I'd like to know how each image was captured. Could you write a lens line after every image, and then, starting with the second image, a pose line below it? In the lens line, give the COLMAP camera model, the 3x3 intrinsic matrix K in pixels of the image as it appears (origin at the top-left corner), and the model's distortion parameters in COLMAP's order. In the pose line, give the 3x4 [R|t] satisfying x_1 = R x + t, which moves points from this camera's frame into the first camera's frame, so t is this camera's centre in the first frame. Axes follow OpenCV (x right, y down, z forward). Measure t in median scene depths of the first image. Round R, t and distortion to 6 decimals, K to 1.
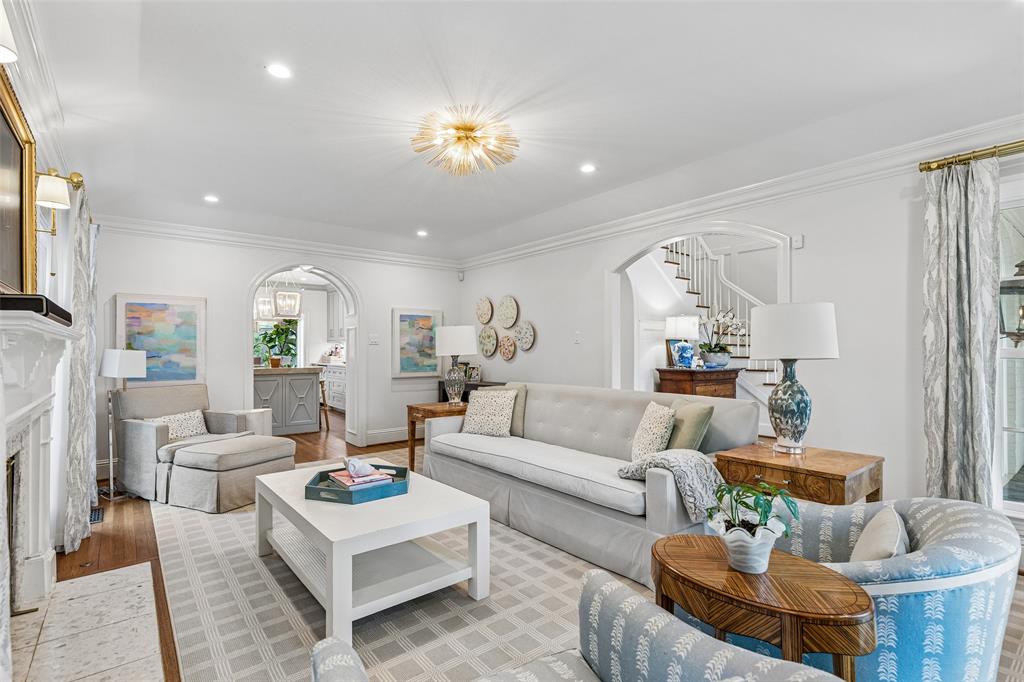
lens RADIAL K [[488.1, 0, 510.5], [0, 488.1, 346.2], [0, 0, 1]] dist [0.001941, 0.000066]
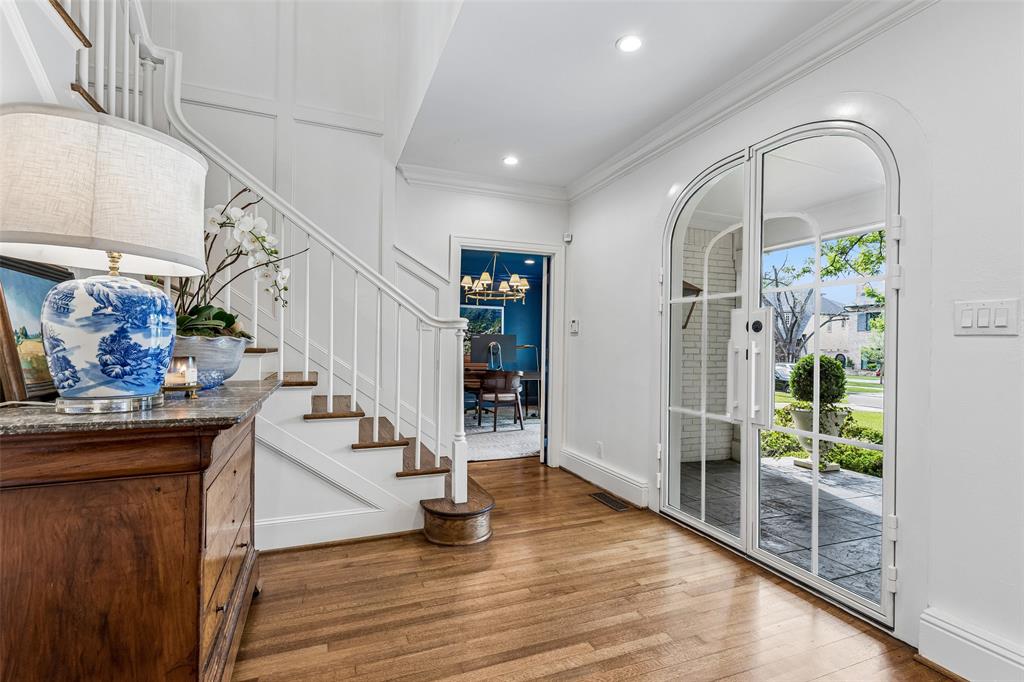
lens RADIAL K [[462.3, 0, 529.8], [0, 462.3, 342.1], [0, 0, 1]] dist [-0.003535, -0.002567]
pose [[0.260578, 0.010861, 0.965392, 0.203409], [-0.024851, 0.999681, -0.004539, 0.013908], [-0.965133, -0.022809, 0.260765, 0.736950]]
